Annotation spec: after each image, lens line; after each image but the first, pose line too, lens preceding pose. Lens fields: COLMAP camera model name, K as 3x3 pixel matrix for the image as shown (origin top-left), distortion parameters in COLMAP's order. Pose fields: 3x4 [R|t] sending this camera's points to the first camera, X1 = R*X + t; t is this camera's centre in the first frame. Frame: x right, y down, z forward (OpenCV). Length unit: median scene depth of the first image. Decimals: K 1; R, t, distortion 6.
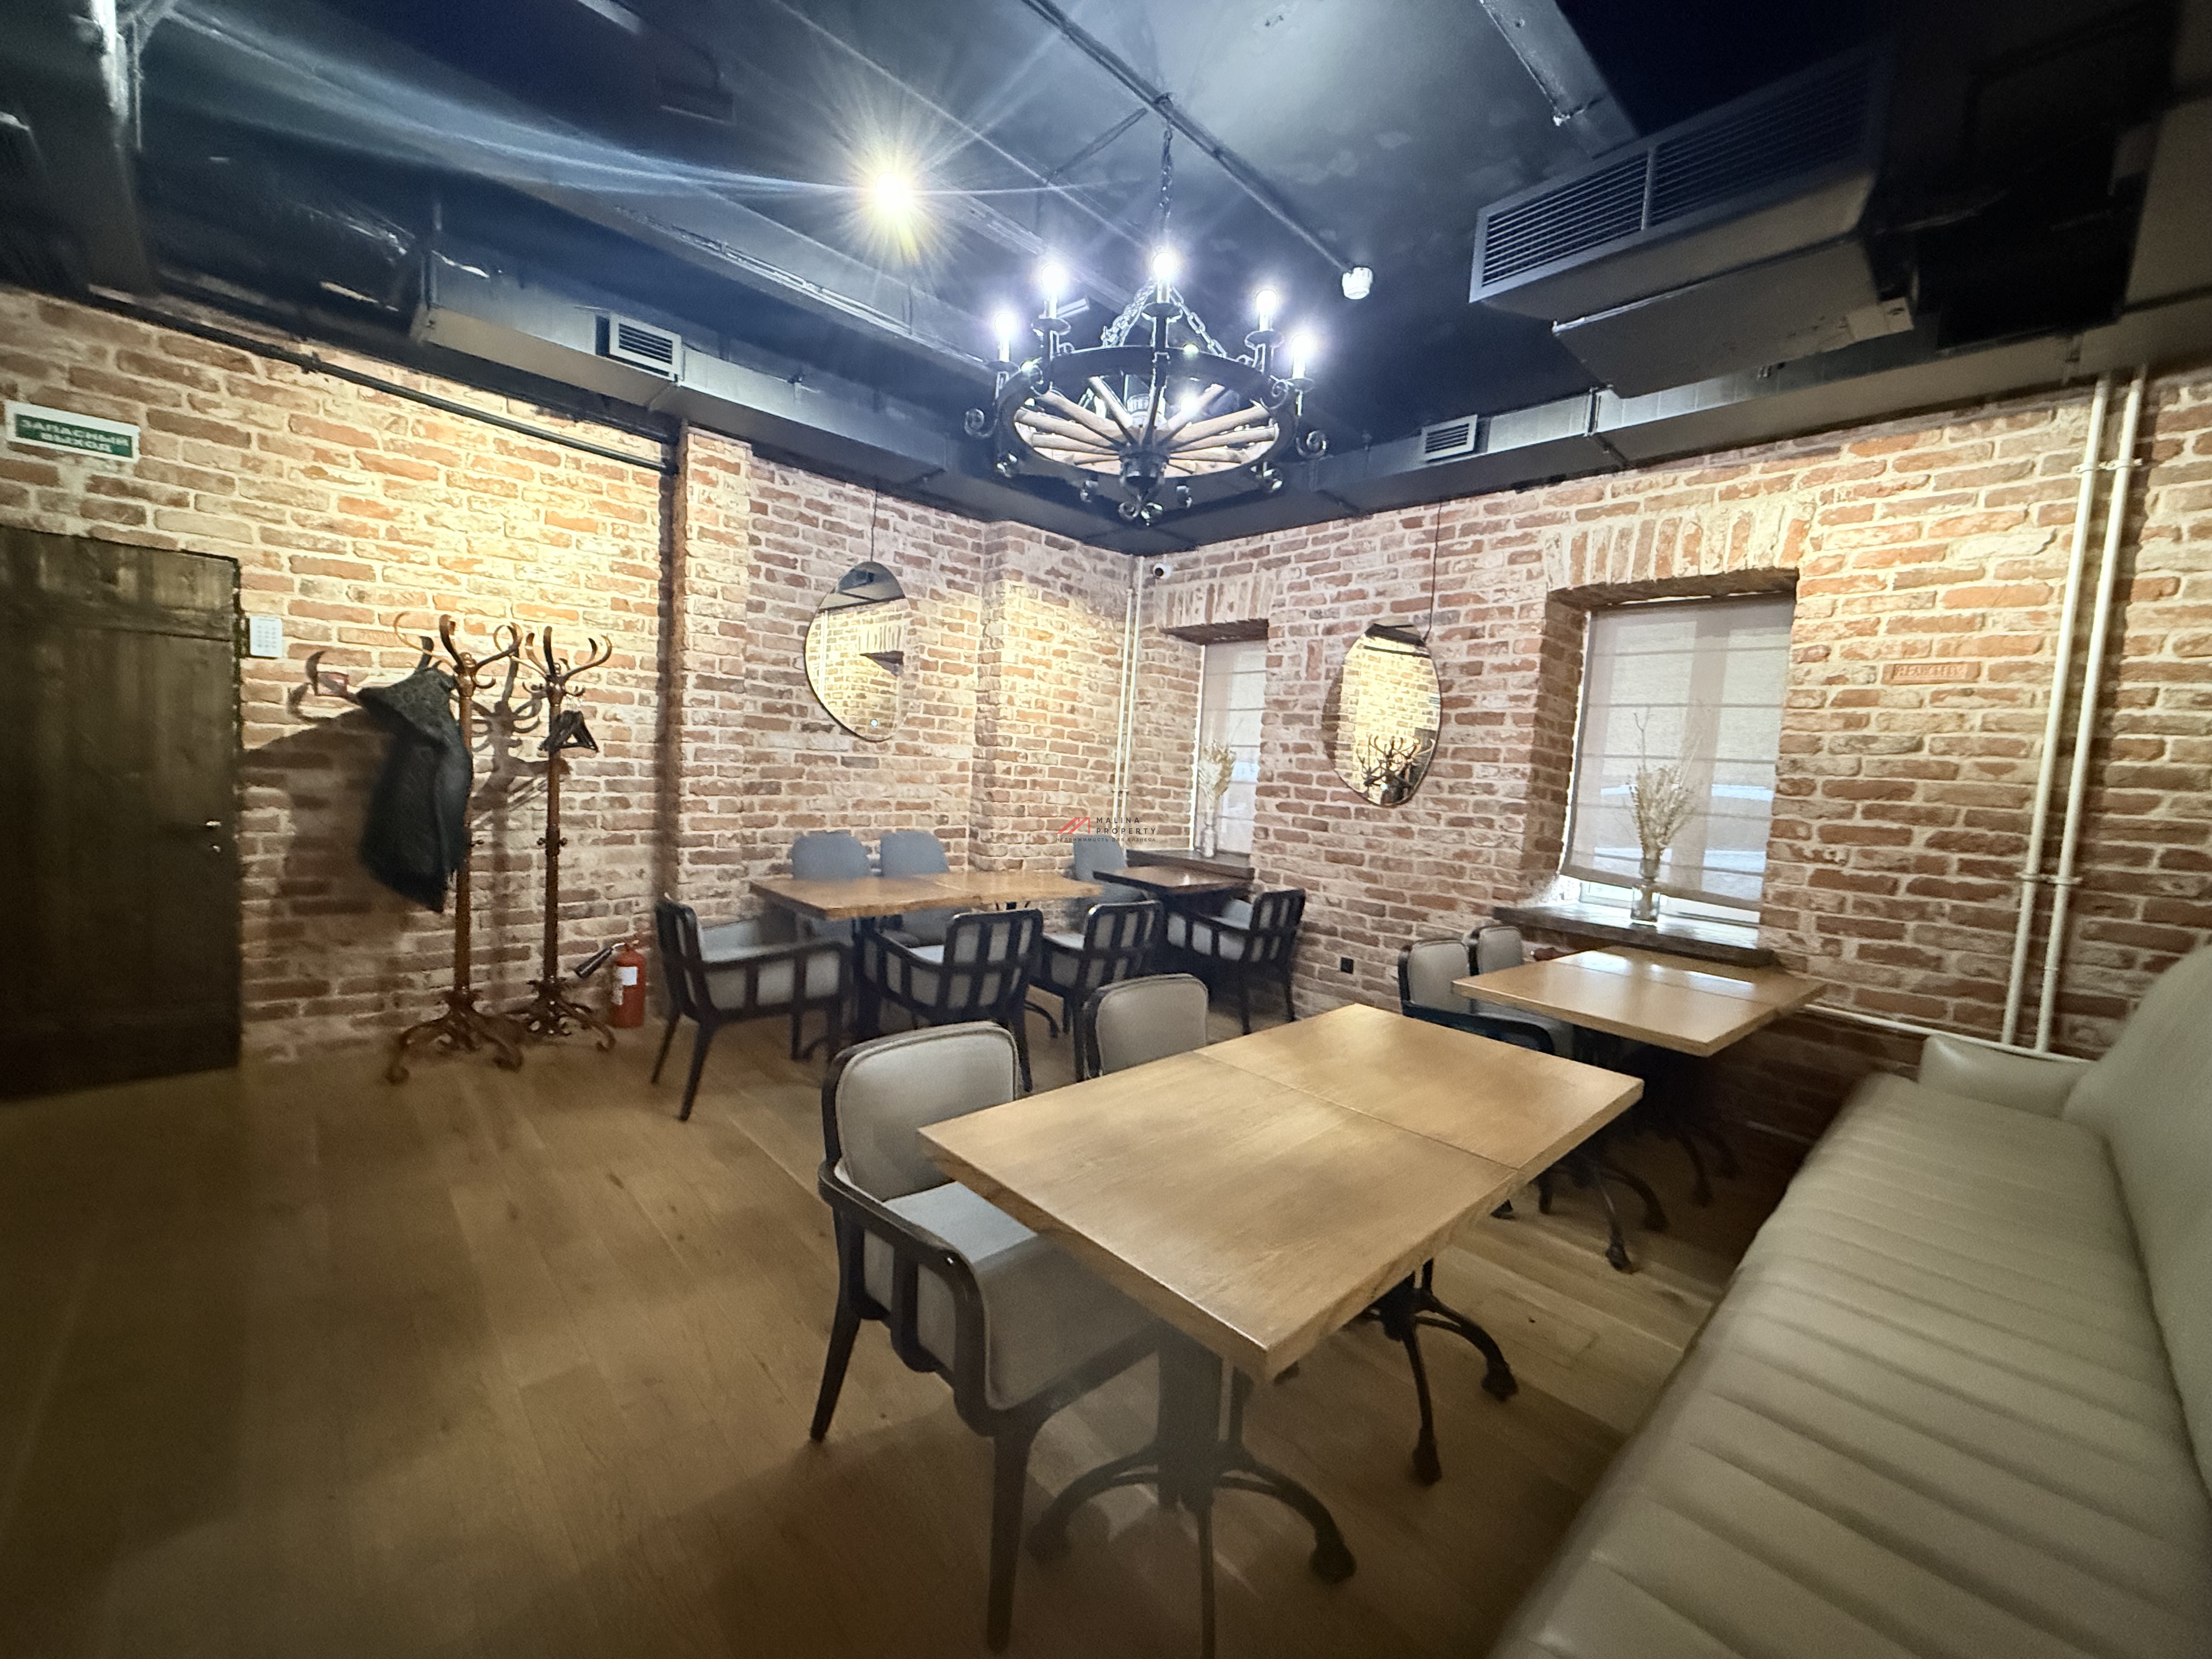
lens RADIAL K [[887.5, 0, 1105.7], [0, 887.5, 831.6], [0, 0, 1]] dist [-0.001554, -0.000263]
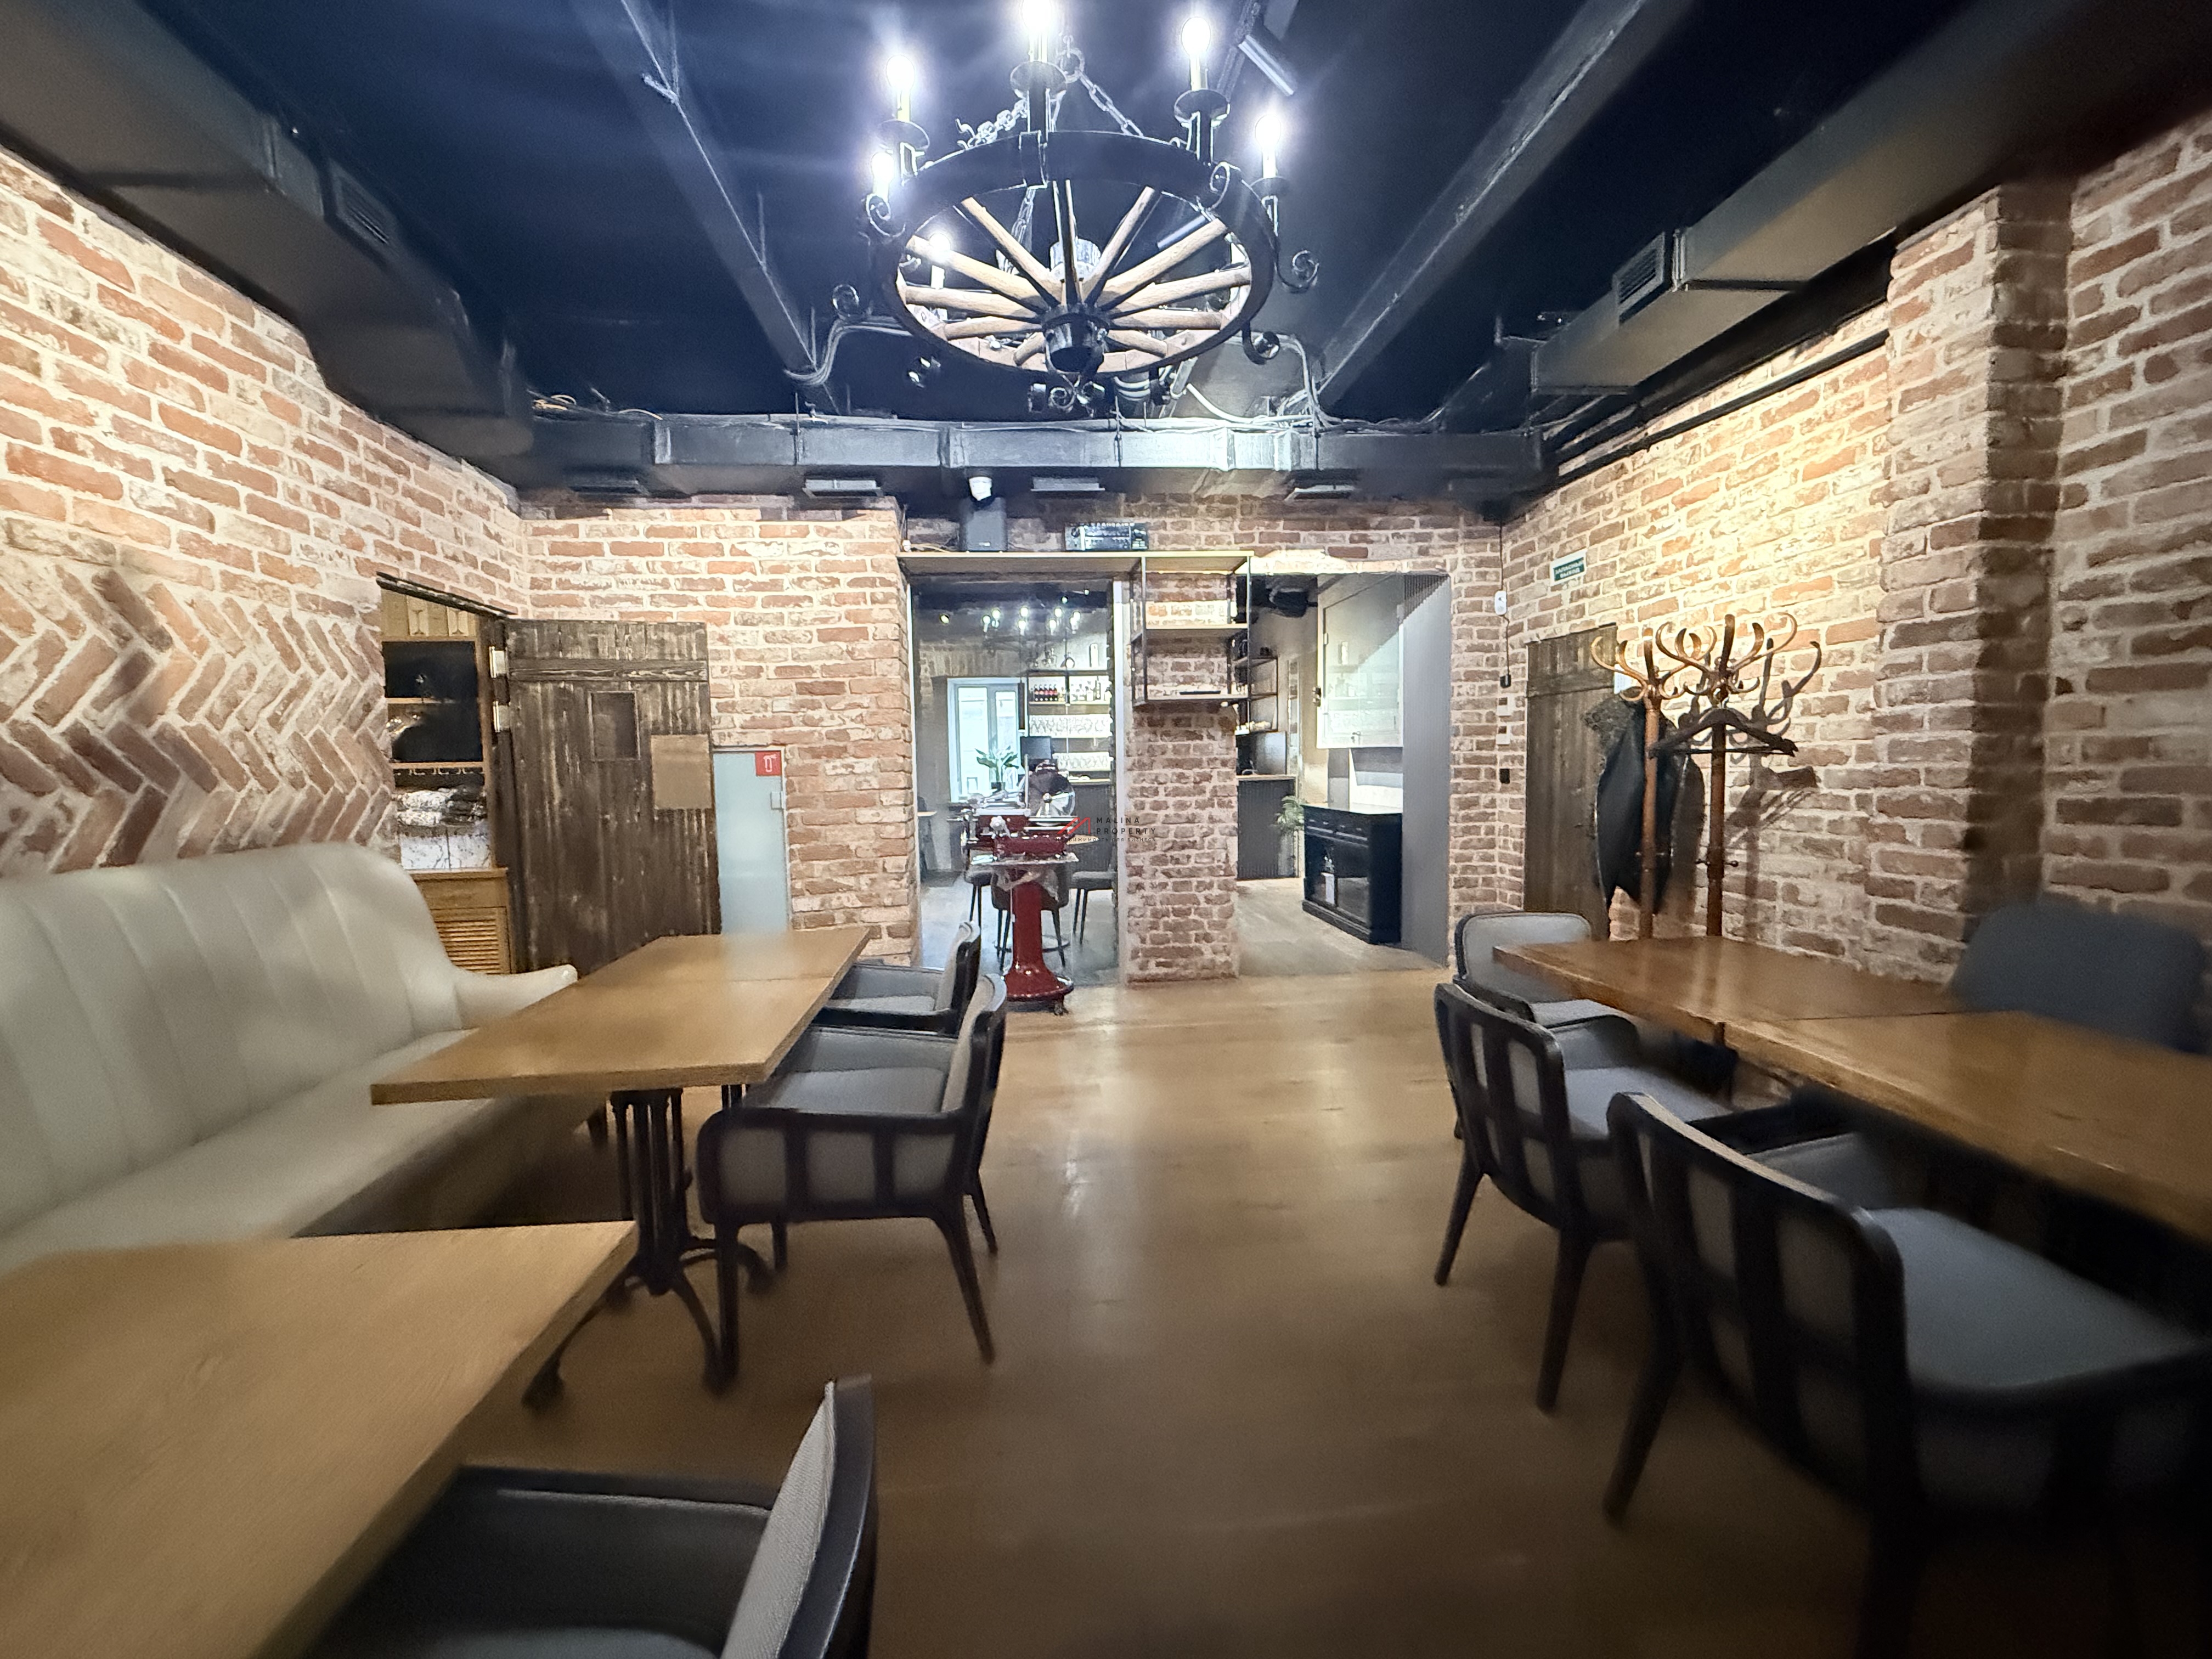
lens RADIAL K [[887.5, 0, 1099.7], [0, 887.5, 832.6], [0, 0, 1]] dist [-0.001554, -0.000263]
pose [[-0.616314, 0.014547, -0.787366, 0.416109], [-0.075202, 0.994173, 0.077232, -0.038251], [0.783901, 0.106811, -0.611629, 1.013362]]
